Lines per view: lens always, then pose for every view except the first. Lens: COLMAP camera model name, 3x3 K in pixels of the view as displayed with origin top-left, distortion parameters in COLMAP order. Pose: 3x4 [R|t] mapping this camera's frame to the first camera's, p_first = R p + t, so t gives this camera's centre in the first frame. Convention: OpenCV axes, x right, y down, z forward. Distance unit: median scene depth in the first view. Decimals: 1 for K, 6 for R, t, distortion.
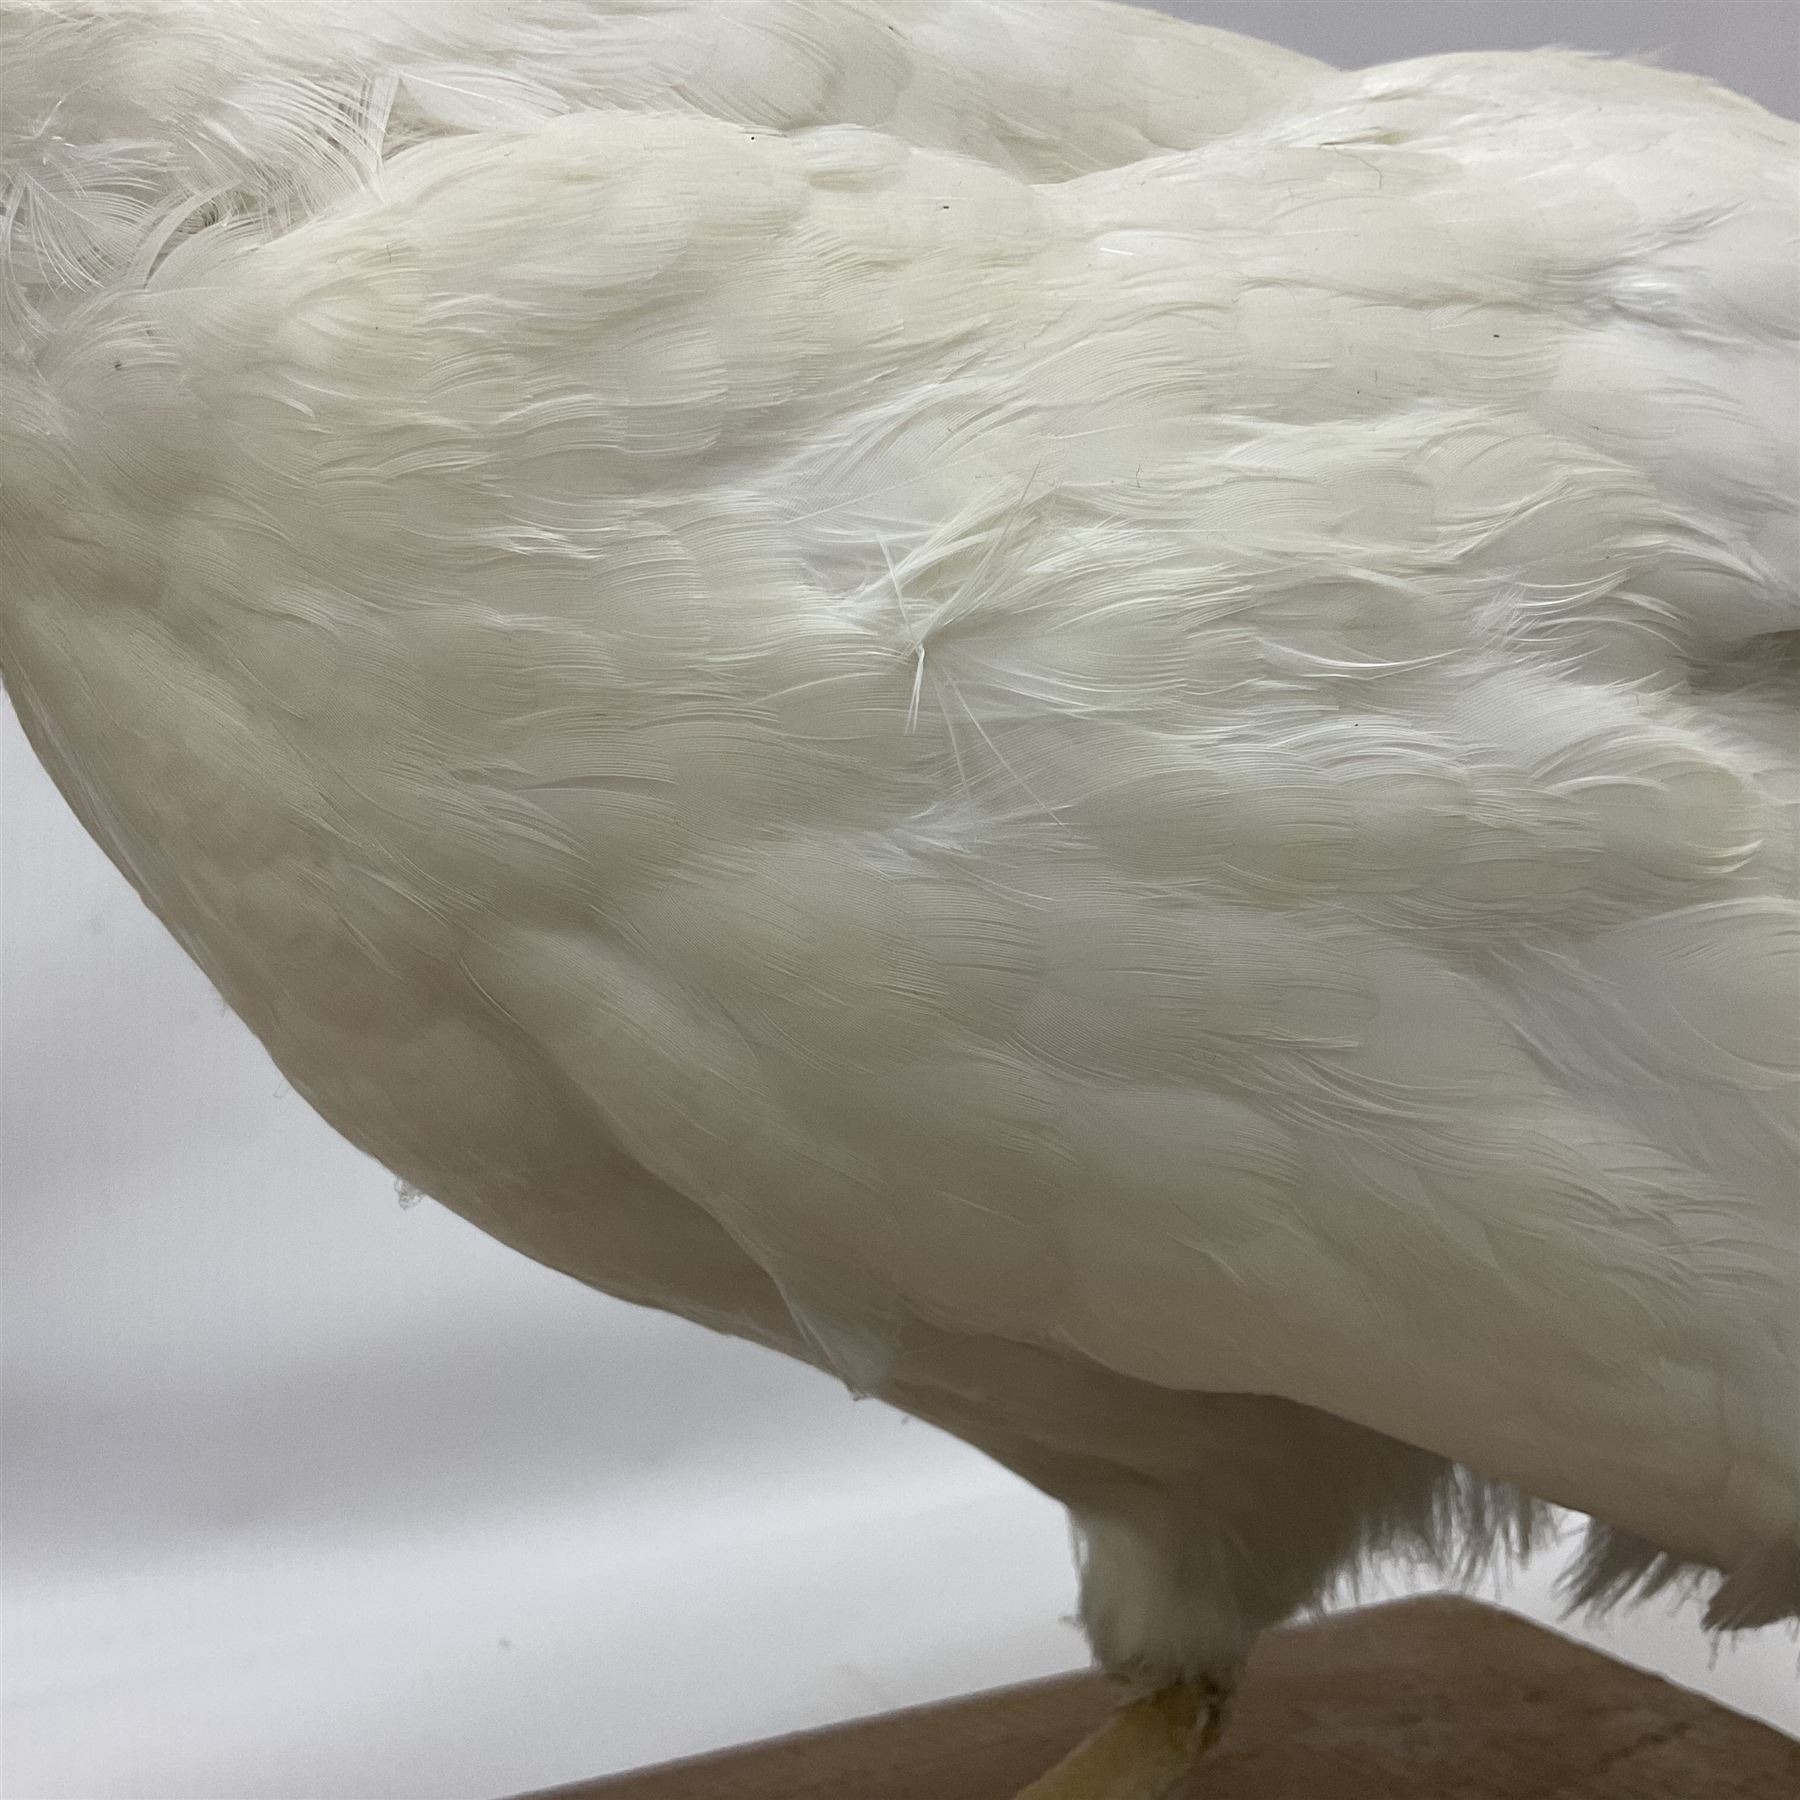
lens RADIAL K [[2029.9, 0, 891.2], [0, 2029.9, 895.4], [0, 0, 1]] dist [0.148239, -0.347354]
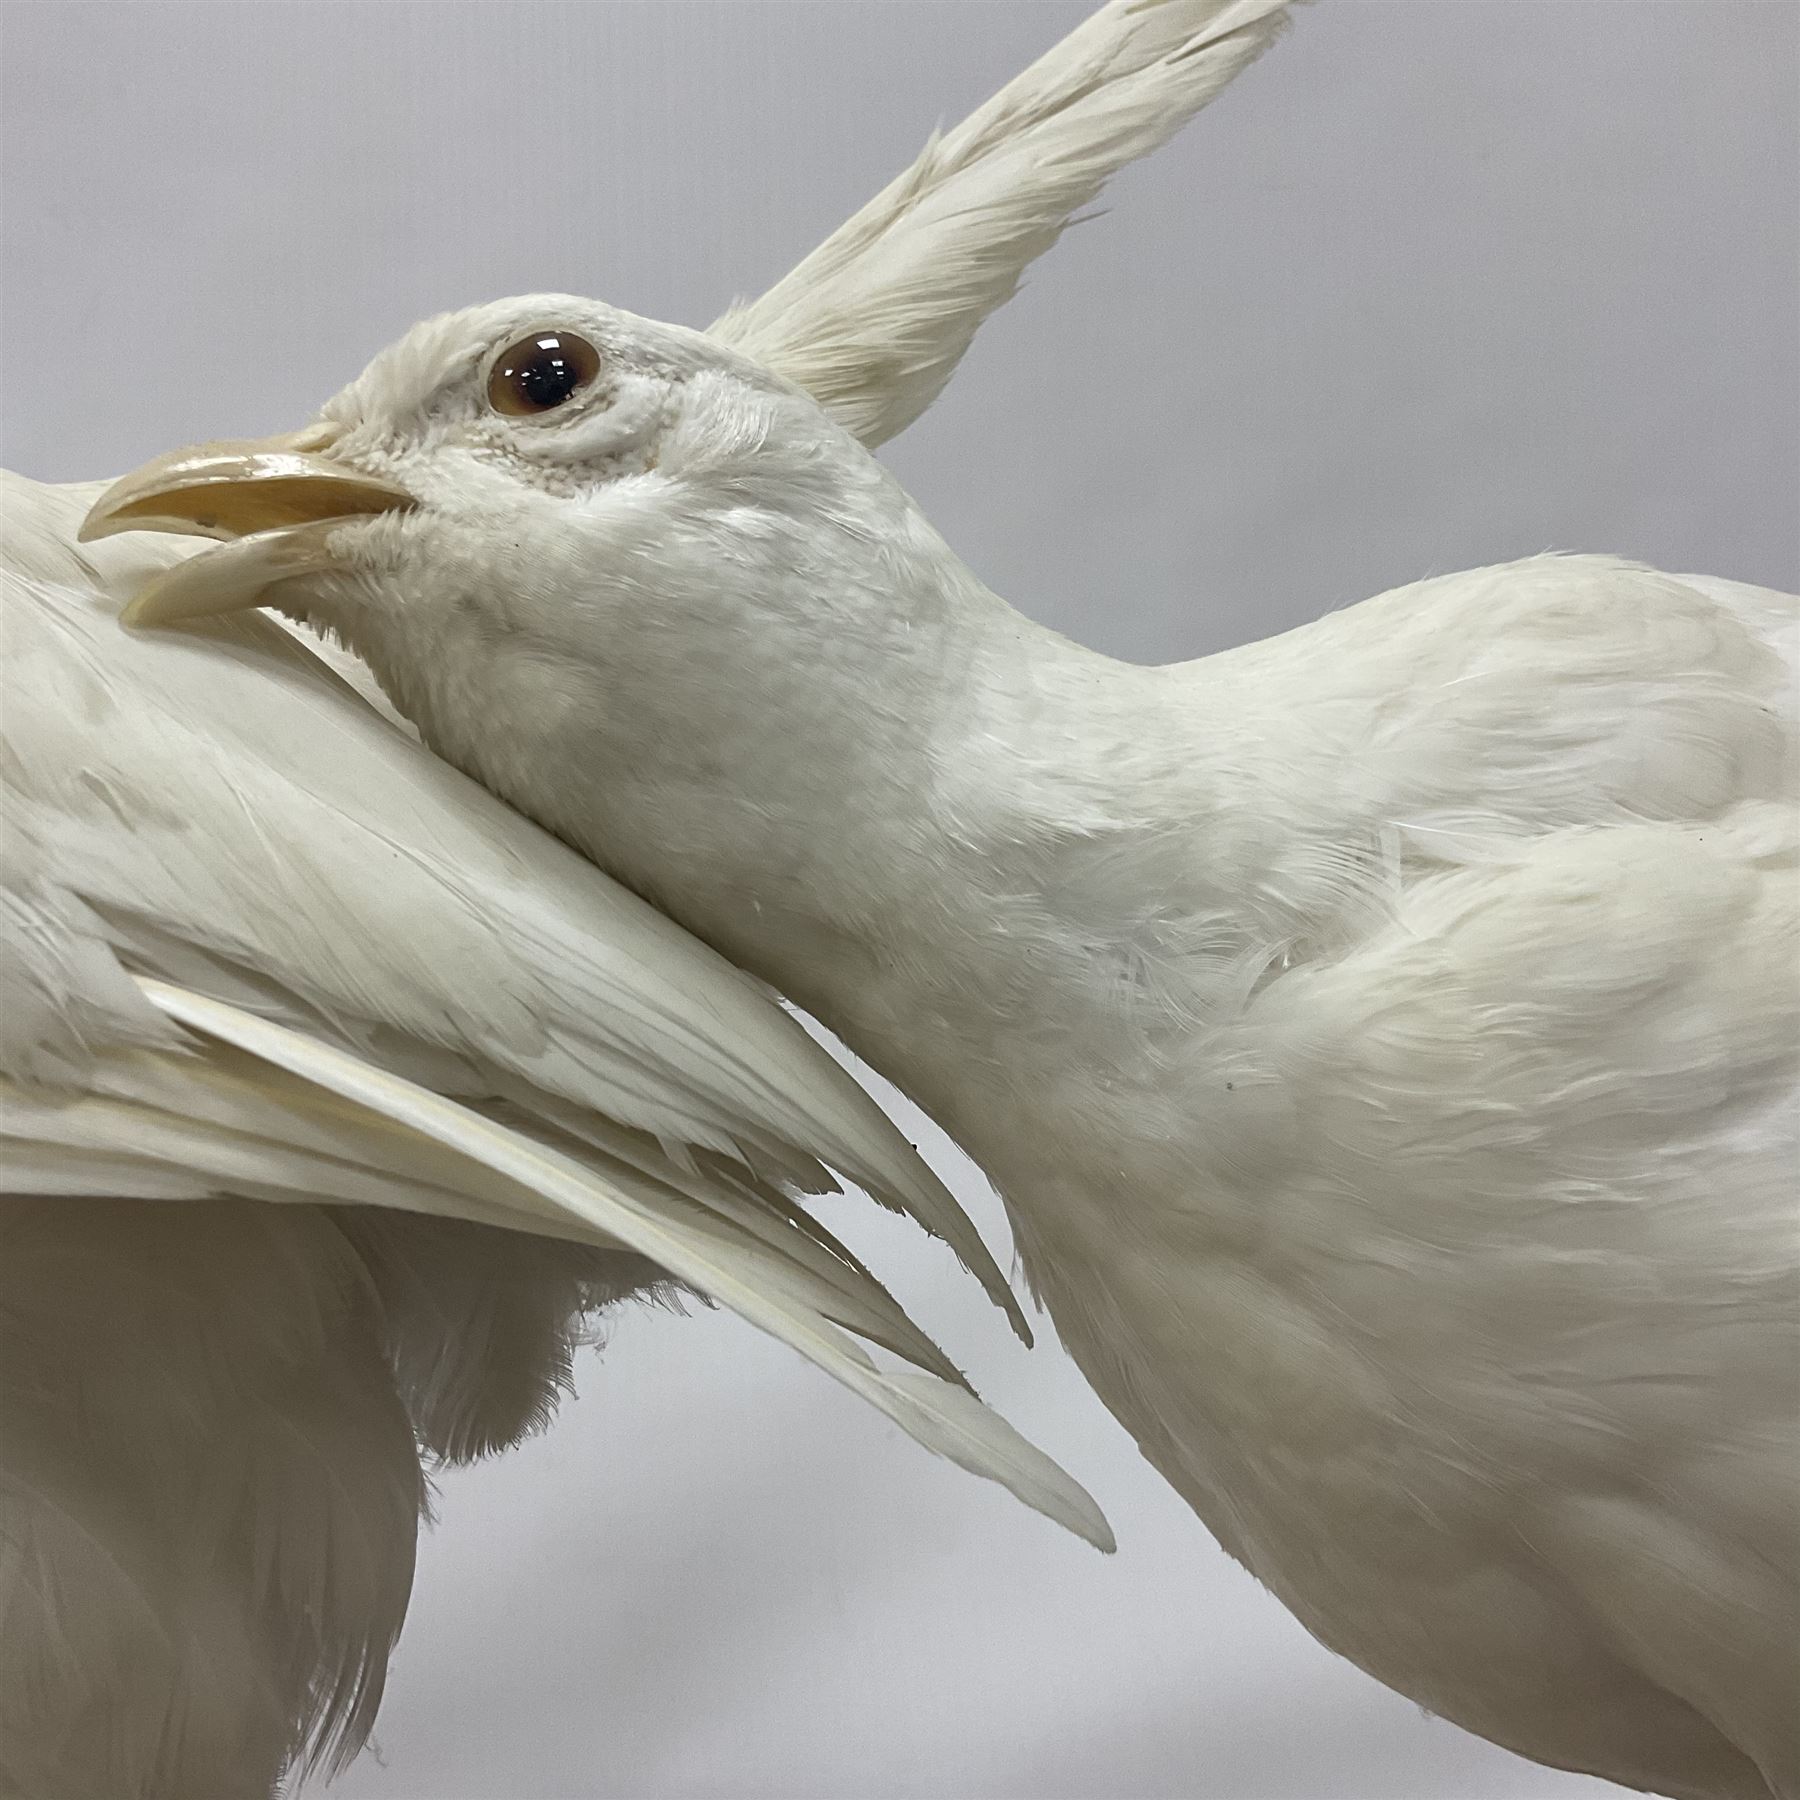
lens RADIAL K [[2029.9, 0, 891.2], [0, 2029.9, 895.4], [0, 0, 1]] dist [0.148239, -0.347354]
pose [[0.976664, -0.121348, -0.177208, -0.334855], [0.096316, 0.984934, -0.143628, -0.207288], [0.191967, 0.123208, 0.973637, -0.308628]]
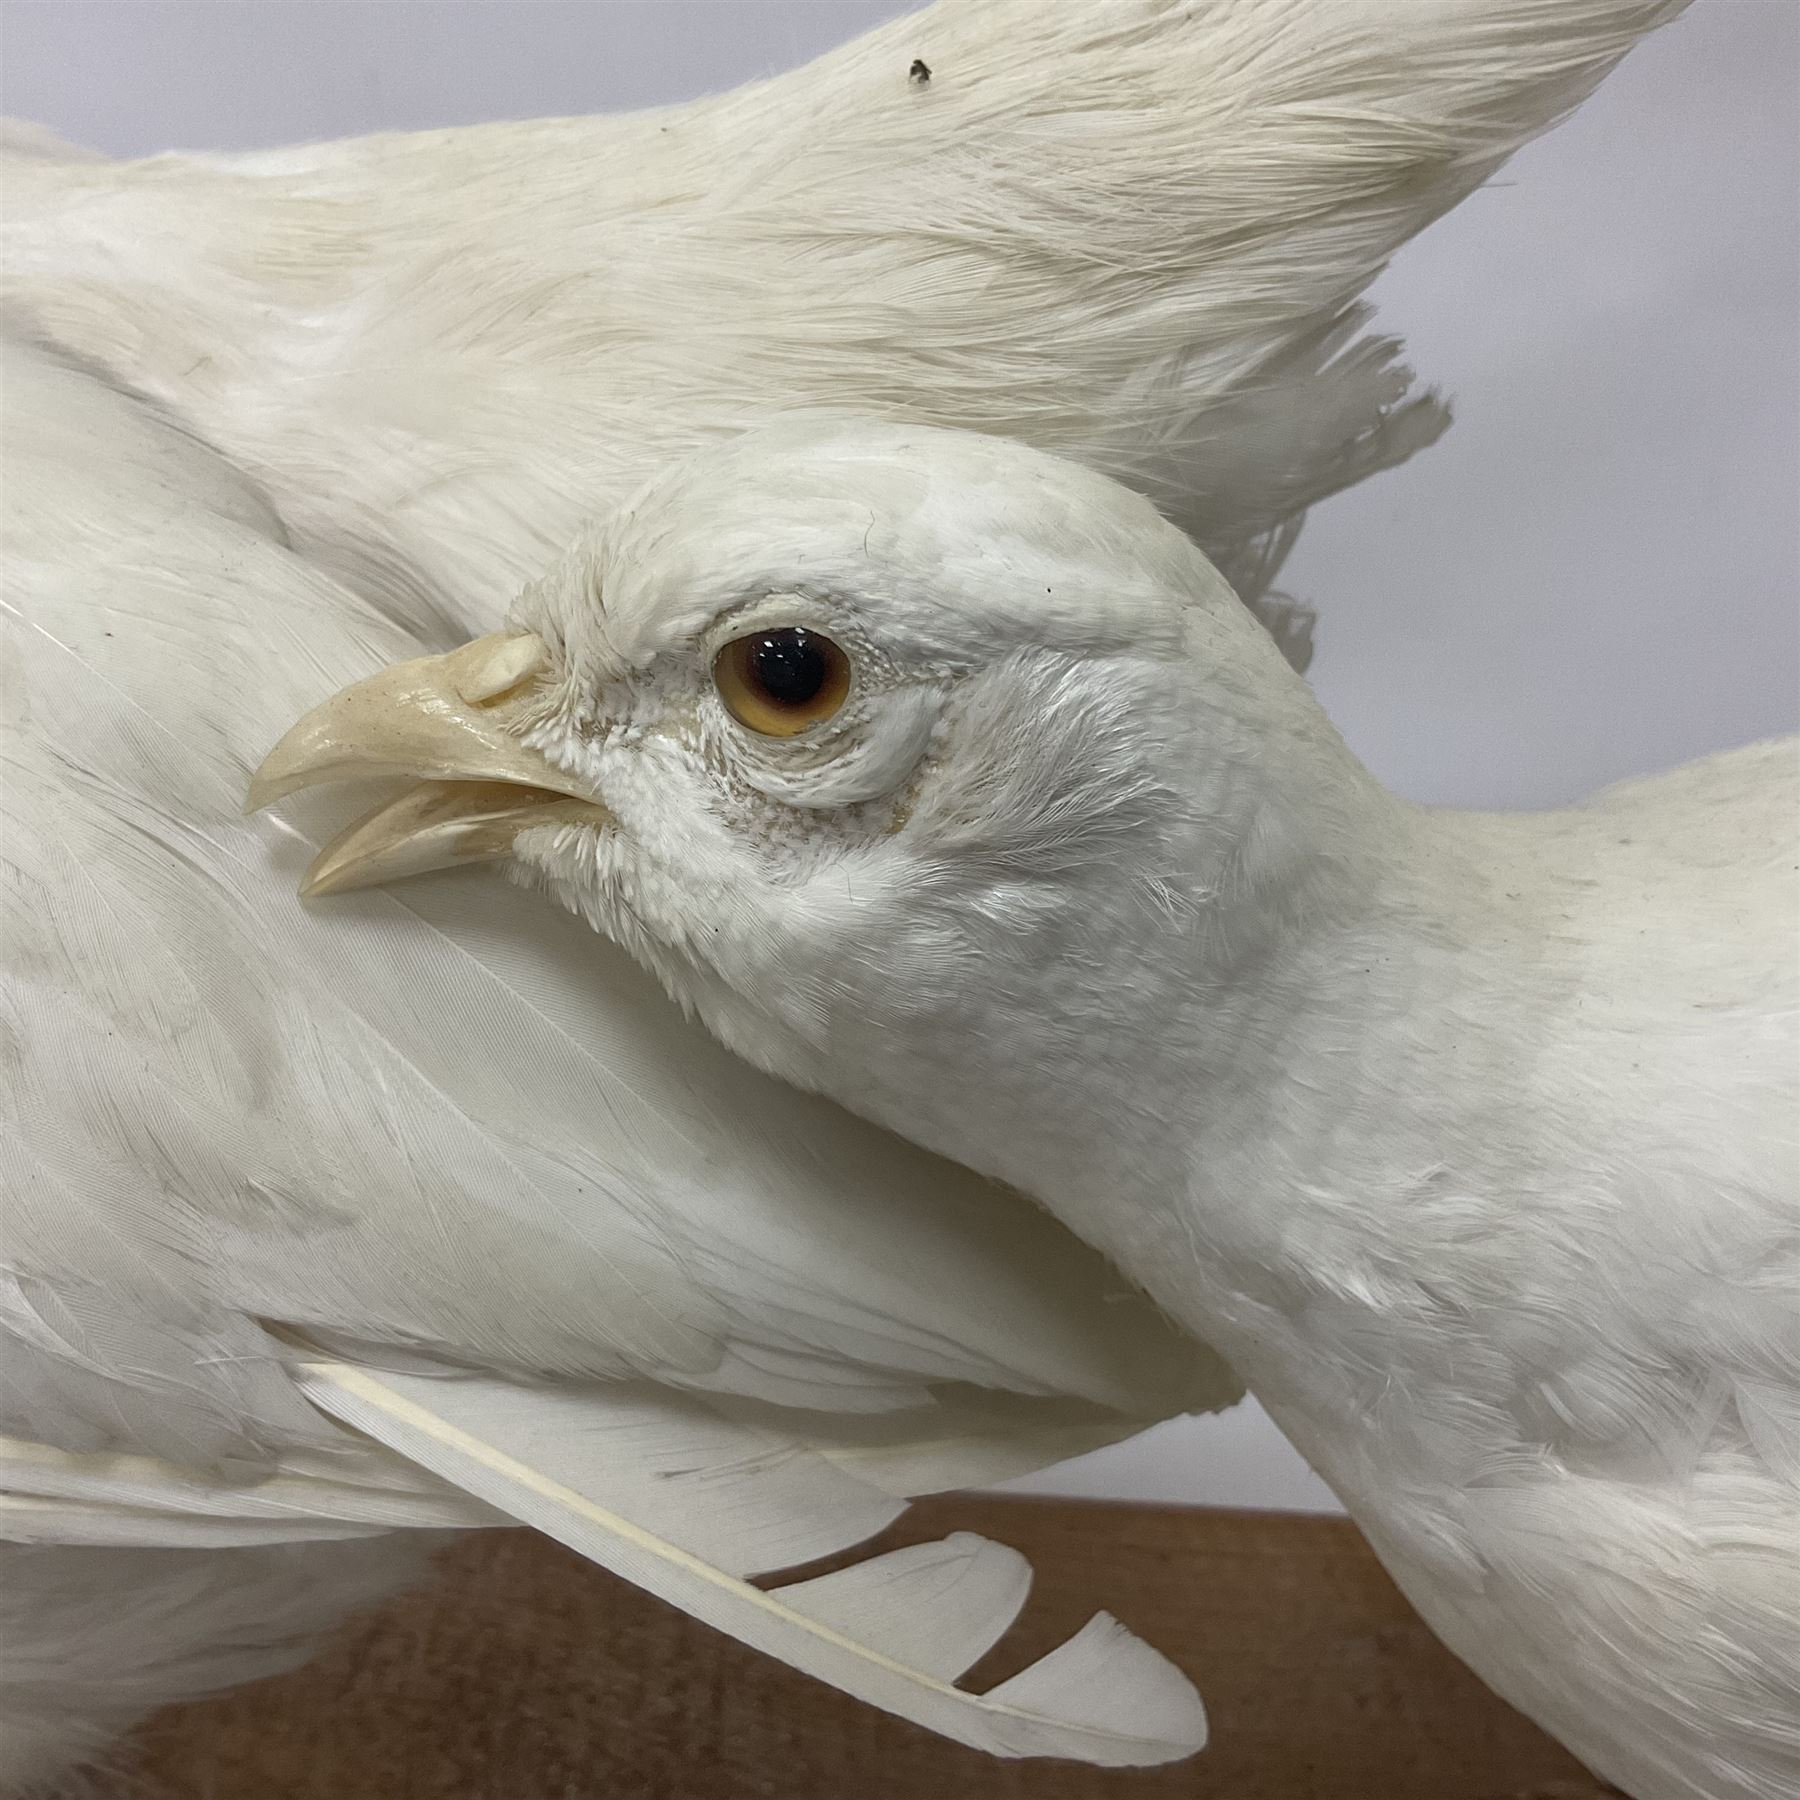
lens RADIAL K [[2029.9, 0, 891.2], [0, 2029.9, 895.4], [0, 0, 1]] dist [0.148239, -0.347354]
pose [[0.867307, 0.297849, -0.398829, -0.276104], [-0.014955, 0.816456, 0.577214, -1.185228], [0.497549, -0.494657, 0.712572, 0.140327]]
